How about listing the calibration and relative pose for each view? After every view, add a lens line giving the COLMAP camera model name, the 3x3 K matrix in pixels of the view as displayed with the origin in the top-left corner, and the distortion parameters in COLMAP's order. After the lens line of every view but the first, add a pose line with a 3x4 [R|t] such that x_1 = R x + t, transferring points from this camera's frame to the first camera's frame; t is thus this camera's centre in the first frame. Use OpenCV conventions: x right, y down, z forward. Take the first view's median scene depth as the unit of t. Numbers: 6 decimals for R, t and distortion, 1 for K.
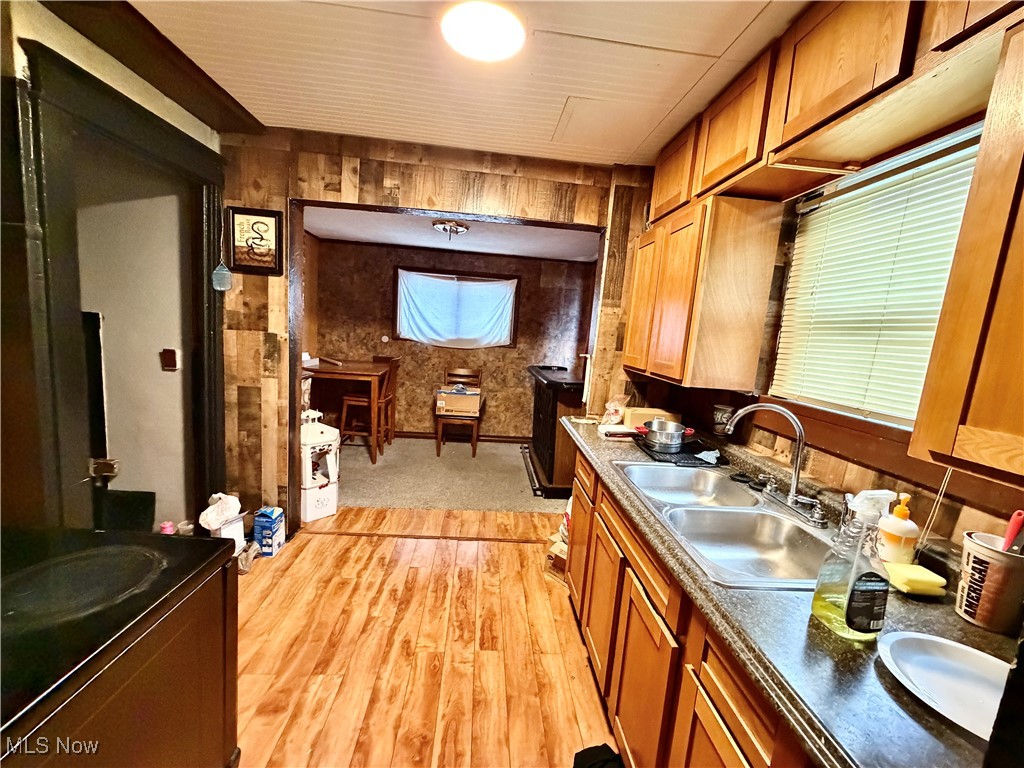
lens RADIAL K [[405.9, 0, 512.0], [0, 405.9, 384.0], [0, 0, 1]] dist [0.000300, 0.000032]
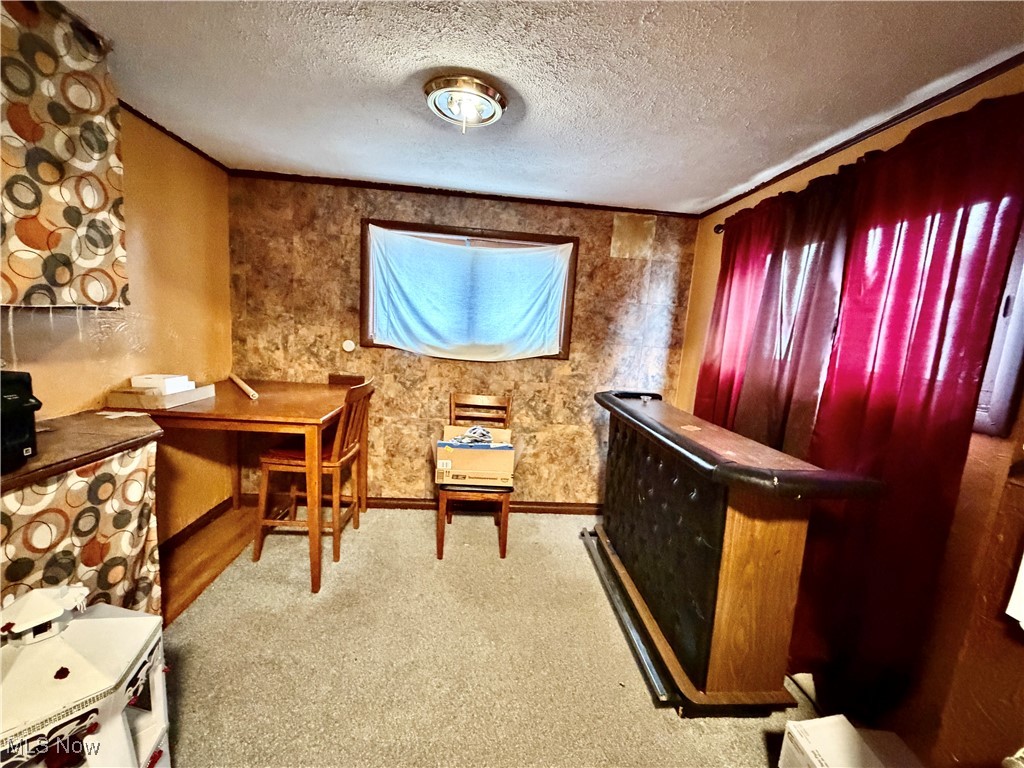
lens RADIAL K [[405.9, 0, 512.0], [0, 405.9, 384.0], [0, 0, 1]] dist [0.000300, 0.000032]
pose [[0.999996, -0.001898, -0.001954, -0.074137], [0.001917, 0.999948, 0.010011, -0.060093], [0.001935, -0.010014, 0.999948, 0.408152]]
